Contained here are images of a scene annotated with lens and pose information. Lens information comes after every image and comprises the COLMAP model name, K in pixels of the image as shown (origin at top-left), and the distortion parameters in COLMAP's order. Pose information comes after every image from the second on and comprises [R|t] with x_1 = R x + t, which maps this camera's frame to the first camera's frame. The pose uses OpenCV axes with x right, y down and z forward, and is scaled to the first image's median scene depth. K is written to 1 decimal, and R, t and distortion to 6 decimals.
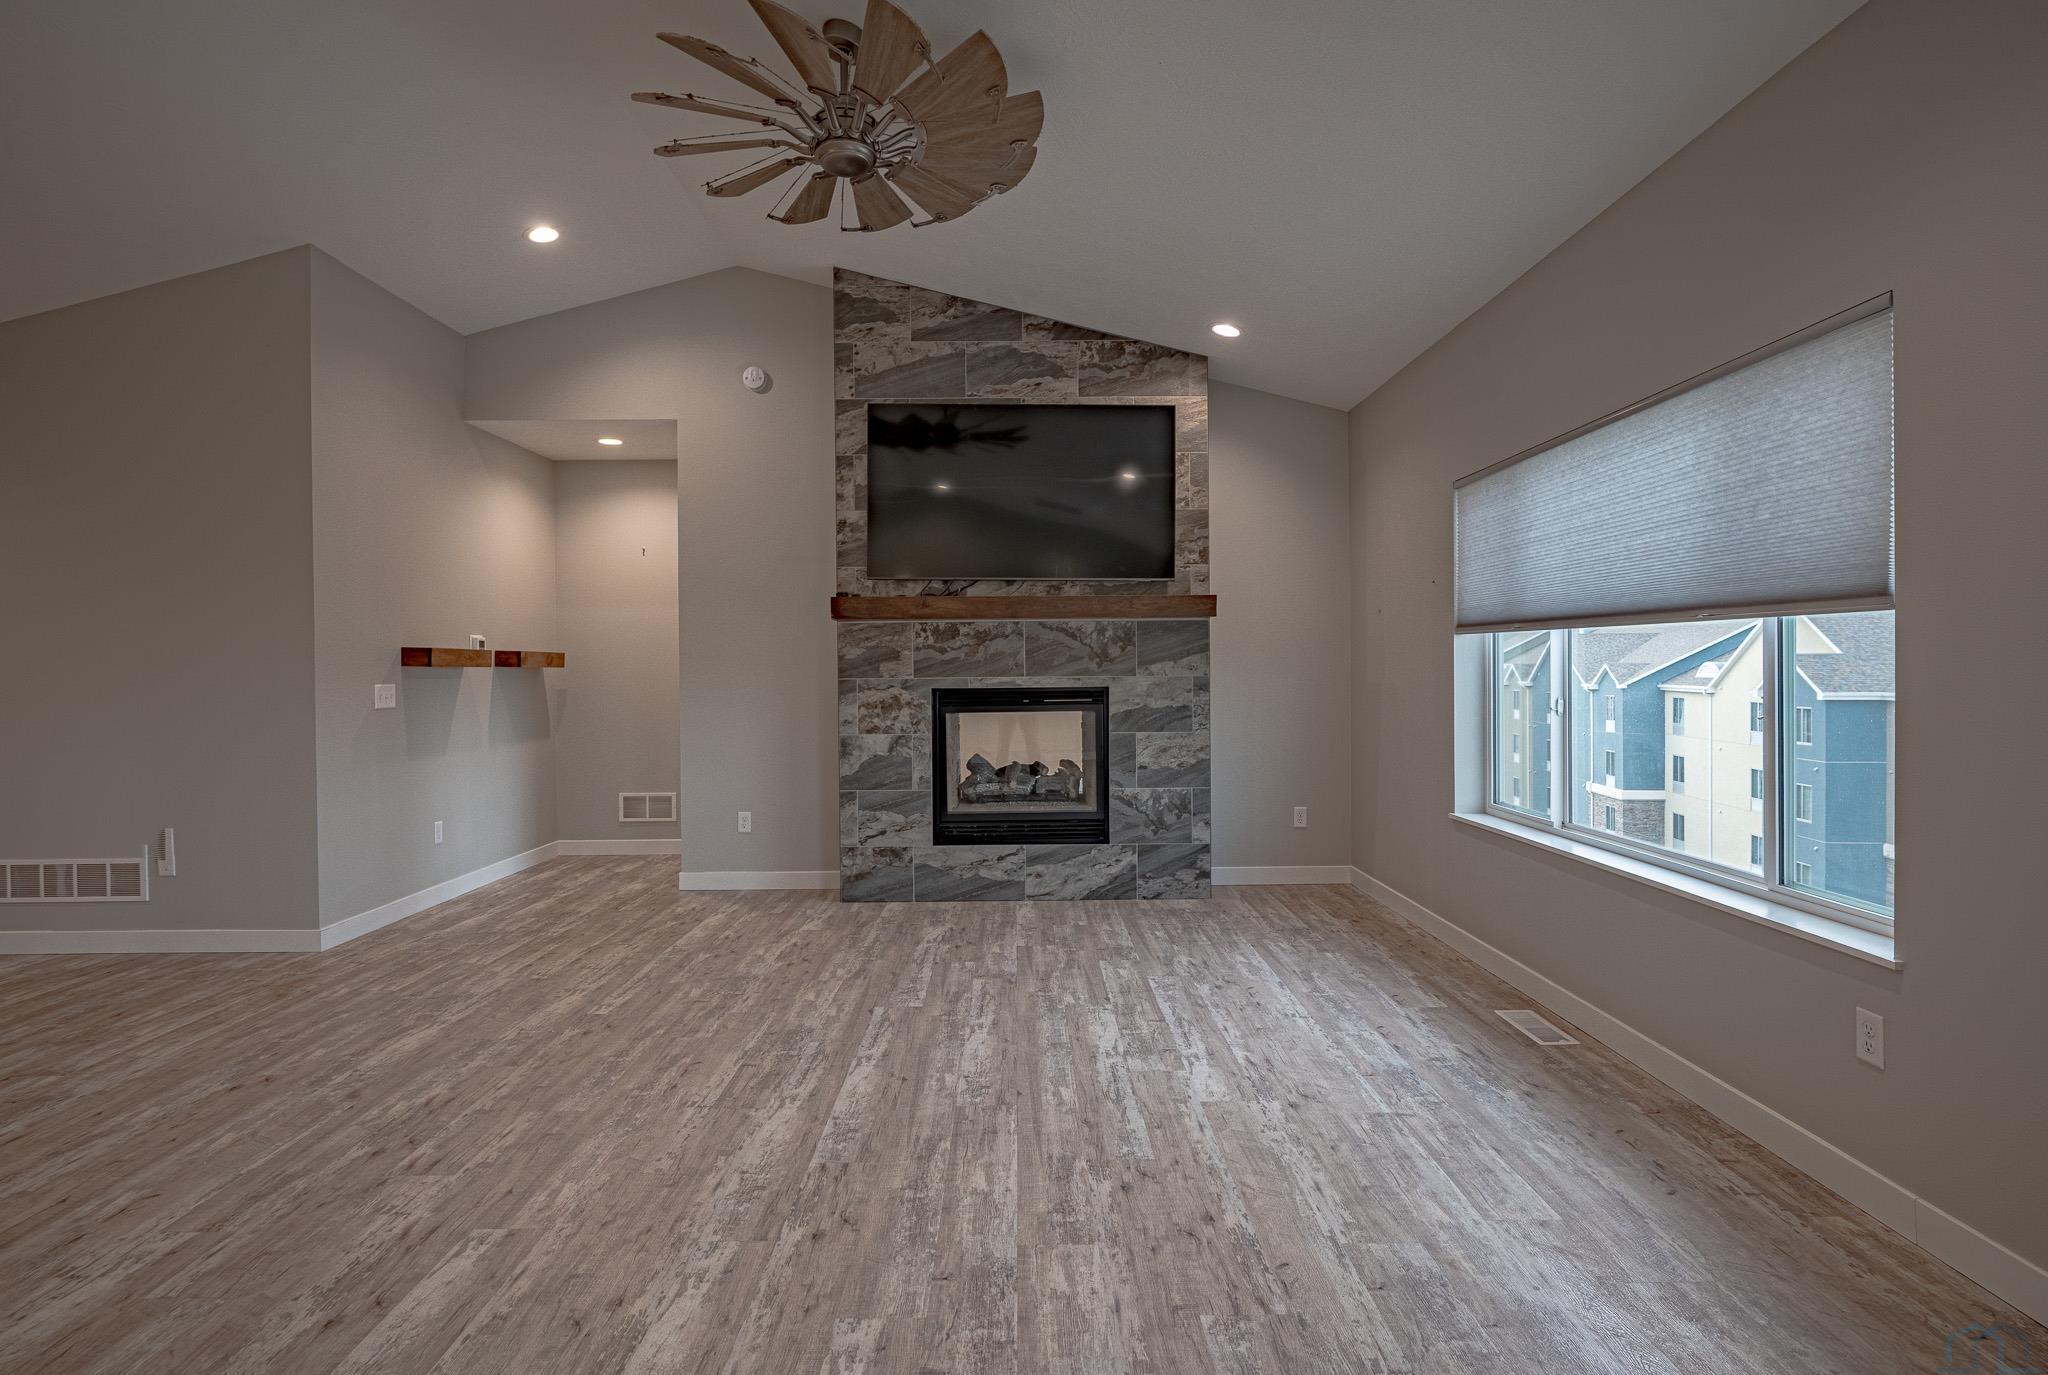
lens RADIAL K [[1041.8, 0, 1021.4], [0, 1041.8, 658.9], [0, 0, 1]] dist [0.001274, 0.000802]
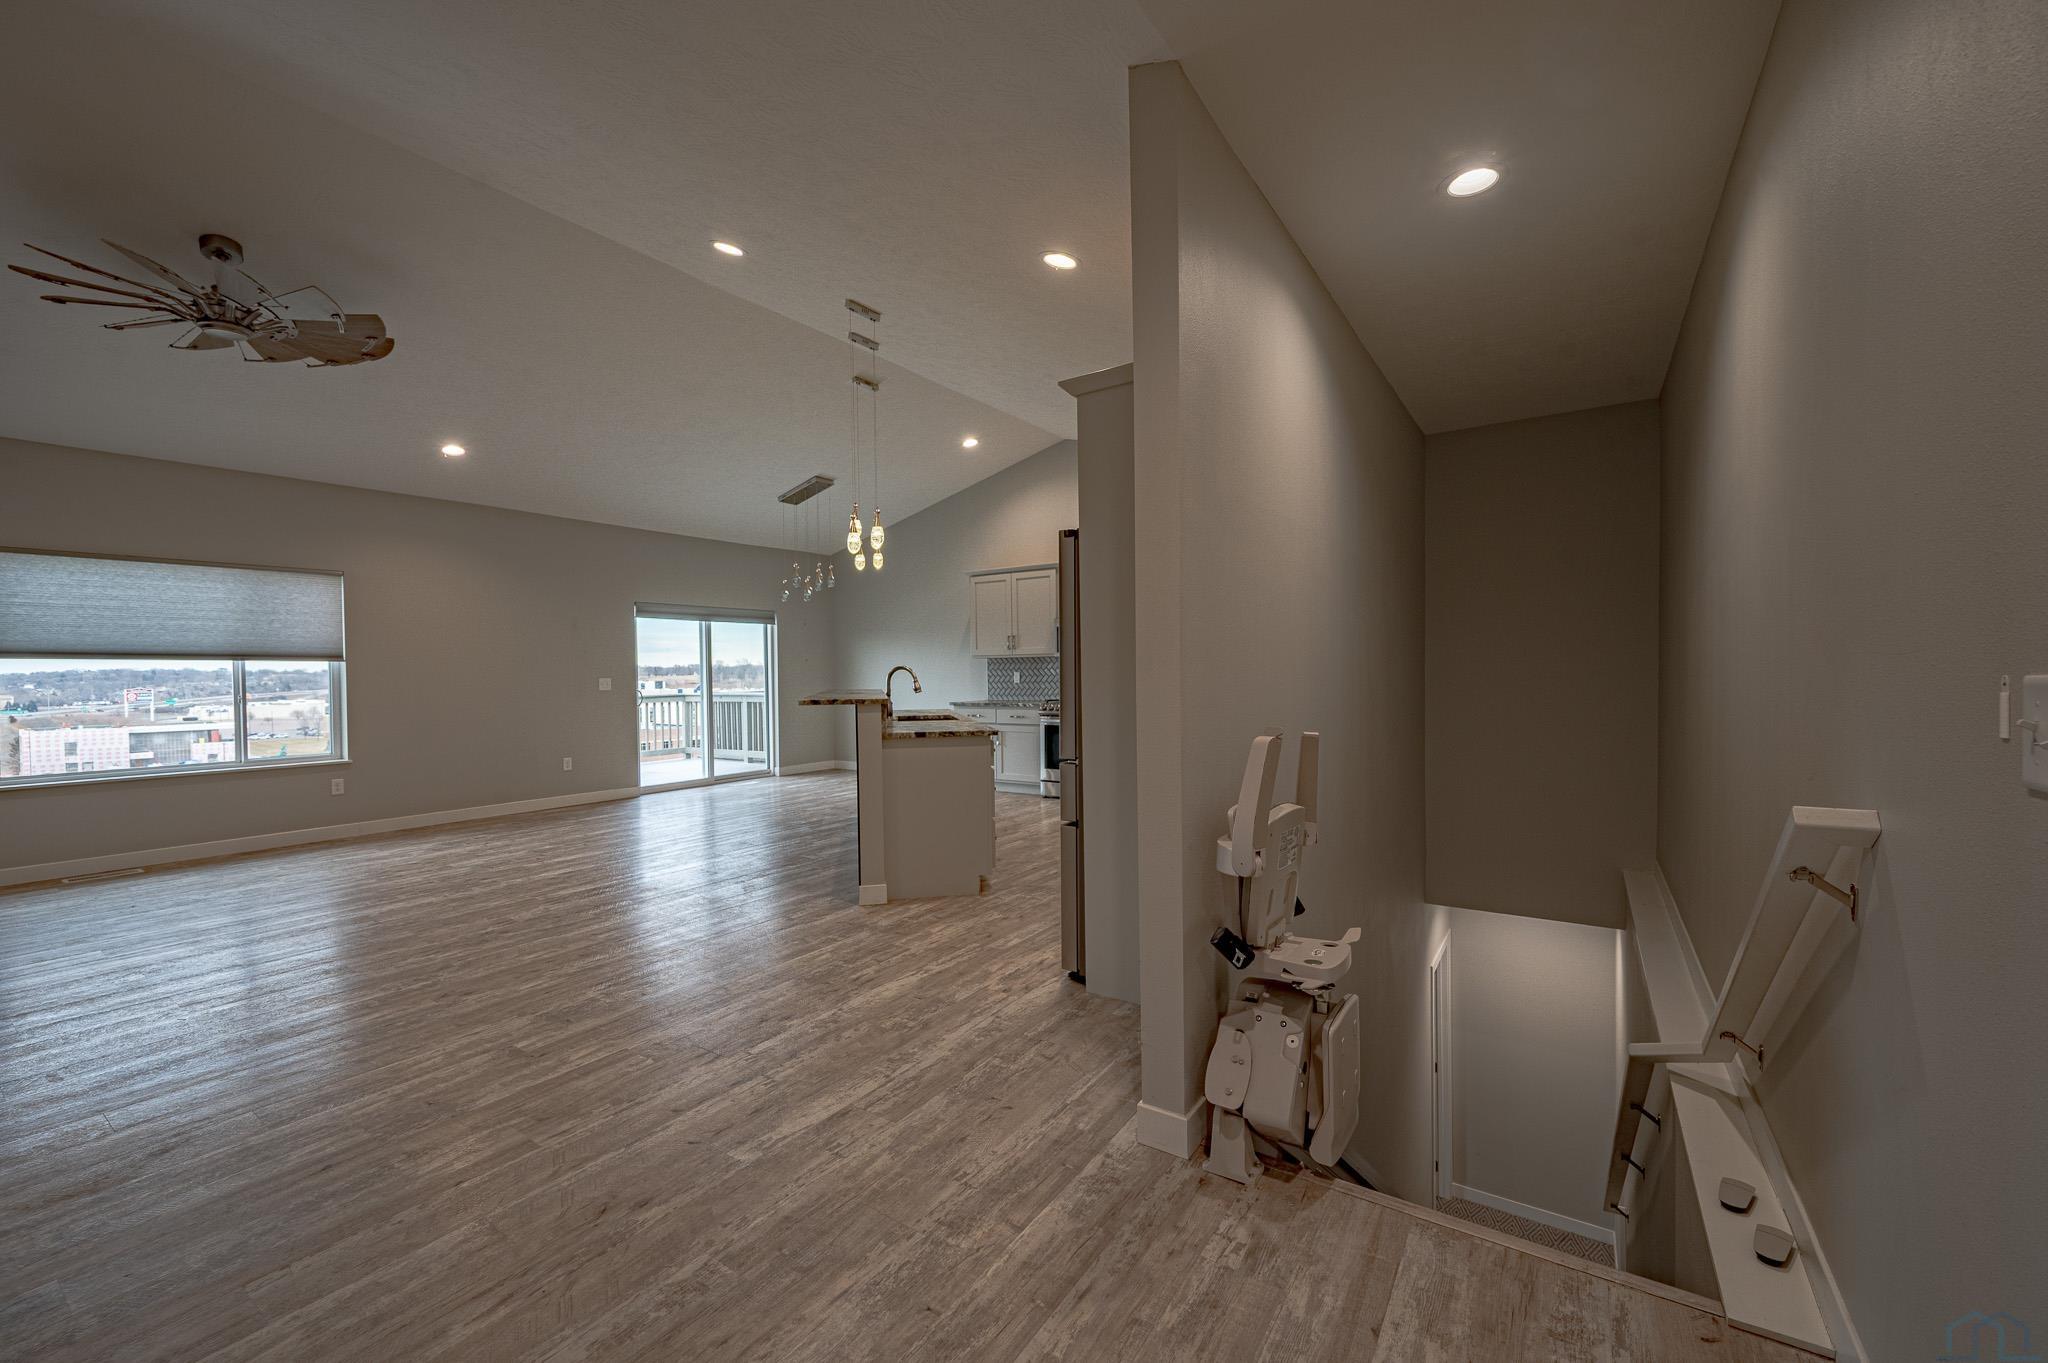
lens RADIAL K [[812.5, 0, 1018.0], [0, 812.5, 684.8], [0, 0, 1]] dist [-0.000954, 0.000029]
pose [[-0.824931, 0.010335, 0.565139, -1.827574], [0.015106, 0.999879, 0.003766, 0.038710], [-0.565031, 0.011643, -0.824987, 1.397984]]
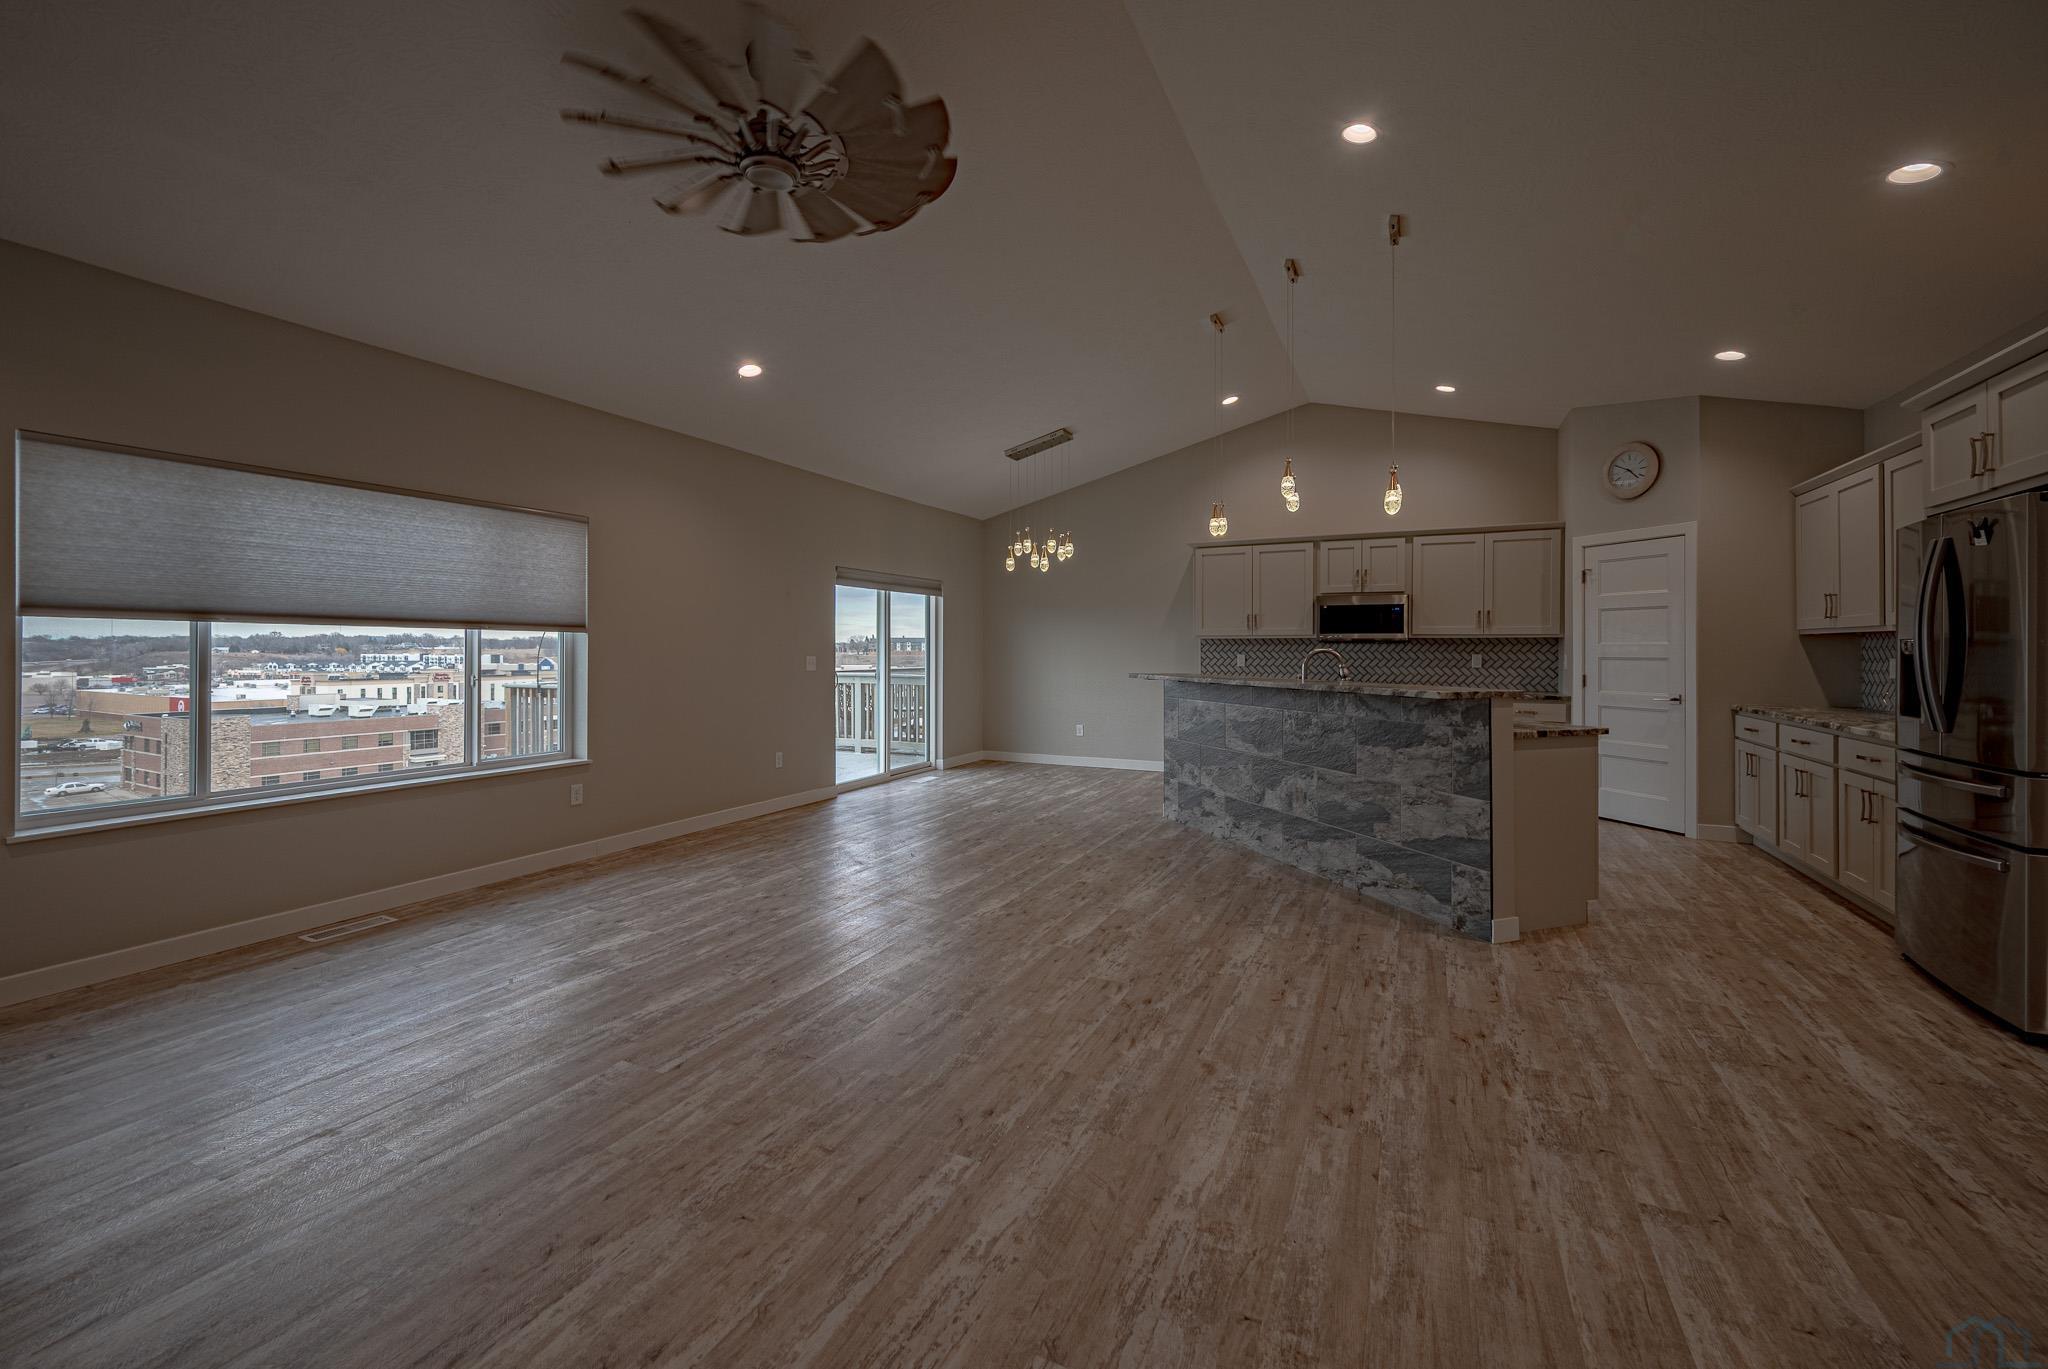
lens RADIAL K [[832.9, 0, 1004.8], [0, 832.9, 644.9], [0, 0, 1]] dist [-0.001573, 0.000021]
pose [[-0.893737, 0.010975, 0.448457, -0.794254], [0.003475, 0.999840, -0.017543, 0.019277], [-0.448578, -0.014120, -0.893632, 1.738318]]
